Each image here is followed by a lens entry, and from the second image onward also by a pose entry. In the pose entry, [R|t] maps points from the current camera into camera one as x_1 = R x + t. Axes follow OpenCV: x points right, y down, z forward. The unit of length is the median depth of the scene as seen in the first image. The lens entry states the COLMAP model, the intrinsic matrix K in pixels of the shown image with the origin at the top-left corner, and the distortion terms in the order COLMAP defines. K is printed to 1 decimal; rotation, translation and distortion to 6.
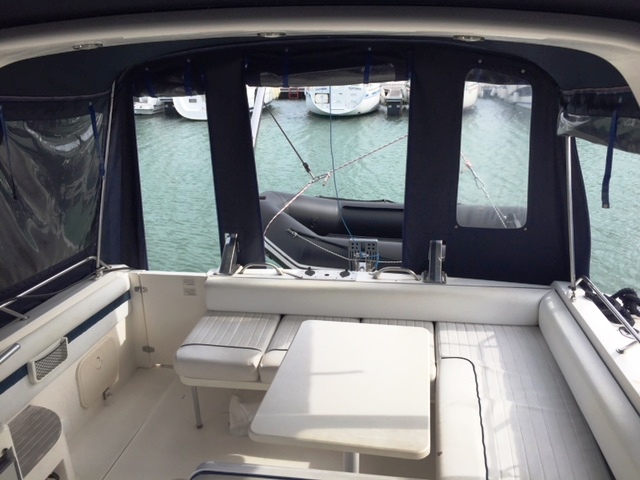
lens RADIAL K [[547.9, 0, 319.9], [0, 547.9, 235.4], [0, 0, 1]] dist [0.069674, -0.094738]
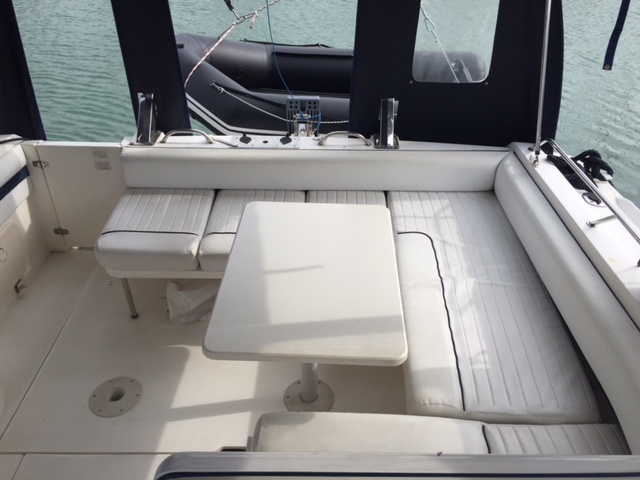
lens RADIAL K [[547.9, 0, 319.7], [0, 547.9, 238.2], [0, 0, 1]] dist [0.069674, -0.094738]
pose [[0.988487, -0.055912, 0.140597, -0.036976], [0.013045, 0.957252, 0.288962, -0.035996], [-0.150743, -0.283801, 0.946960, 0.128995]]
